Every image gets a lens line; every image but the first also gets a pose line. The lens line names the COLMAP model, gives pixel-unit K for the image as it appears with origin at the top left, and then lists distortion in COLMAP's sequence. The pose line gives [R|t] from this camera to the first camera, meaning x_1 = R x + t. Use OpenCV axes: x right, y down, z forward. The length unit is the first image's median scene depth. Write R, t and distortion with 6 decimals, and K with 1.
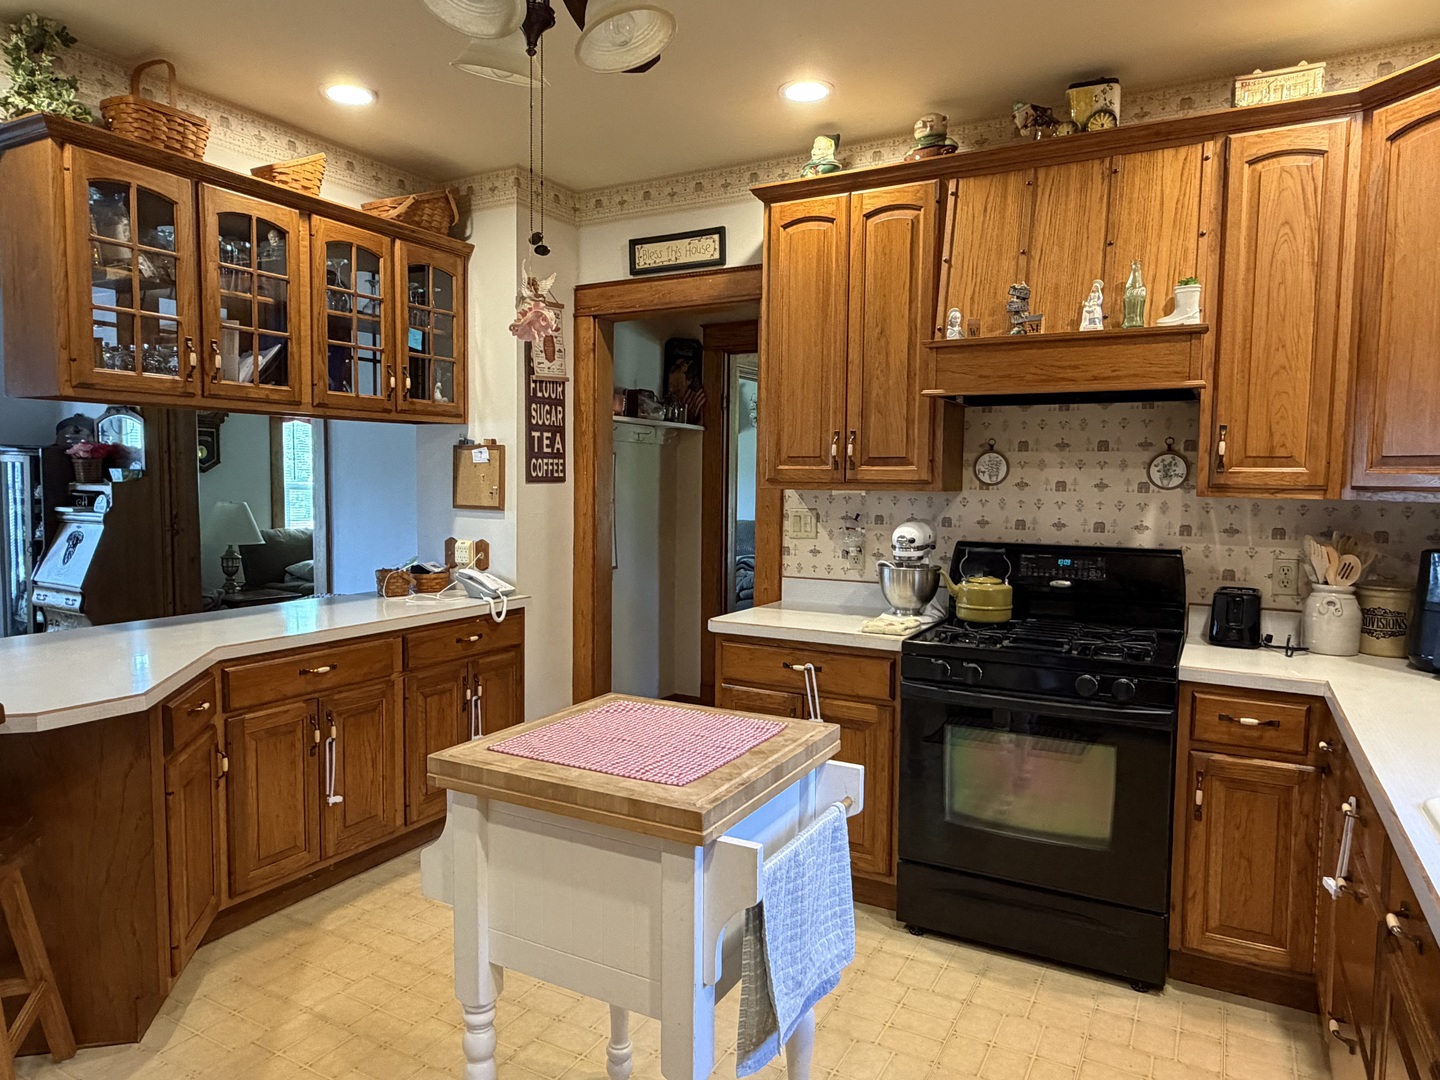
lens RADIAL K [[915.5, 0, 717.7], [0, 915.5, 542.1], [0, 0, 1]] dist [0.000480, -0.002140]
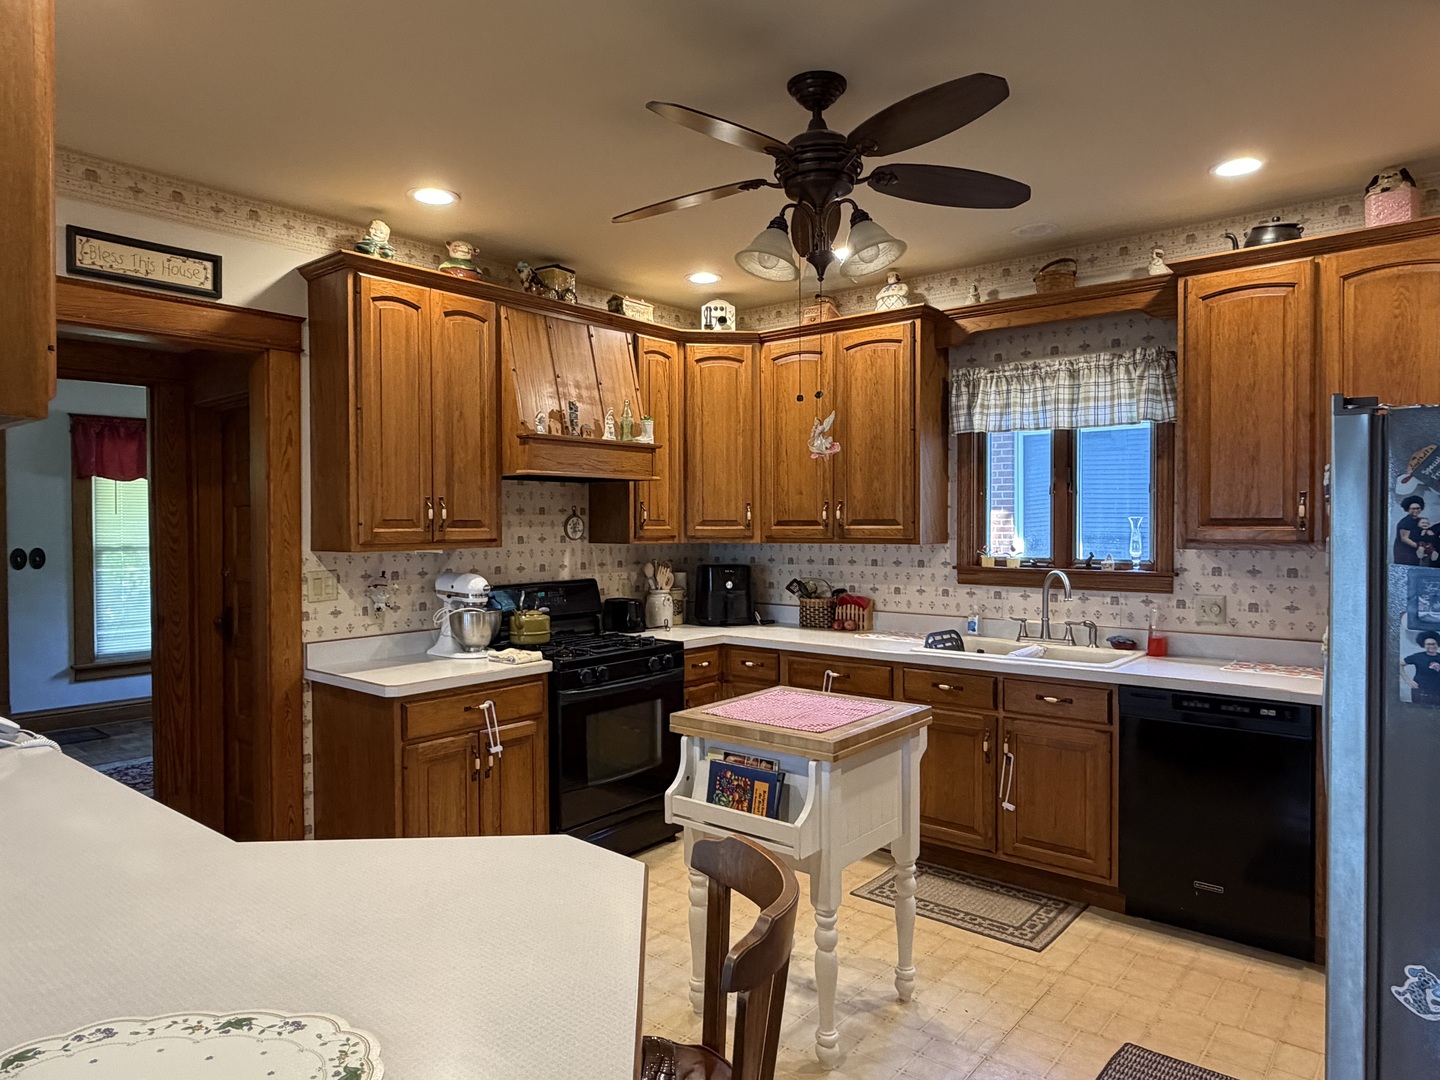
lens RADIAL K [[915.5, 0, 718.5], [0, 915.5, 534.7], [0, 0, 1]] dist [0.000480, -0.002140]
pose [[0.179082, -0.025928, 0.983492, -0.925503], [0.074644, 0.997129, 0.012696, -0.064992], [-0.980998, 0.071139, 0.180504, 0.467558]]
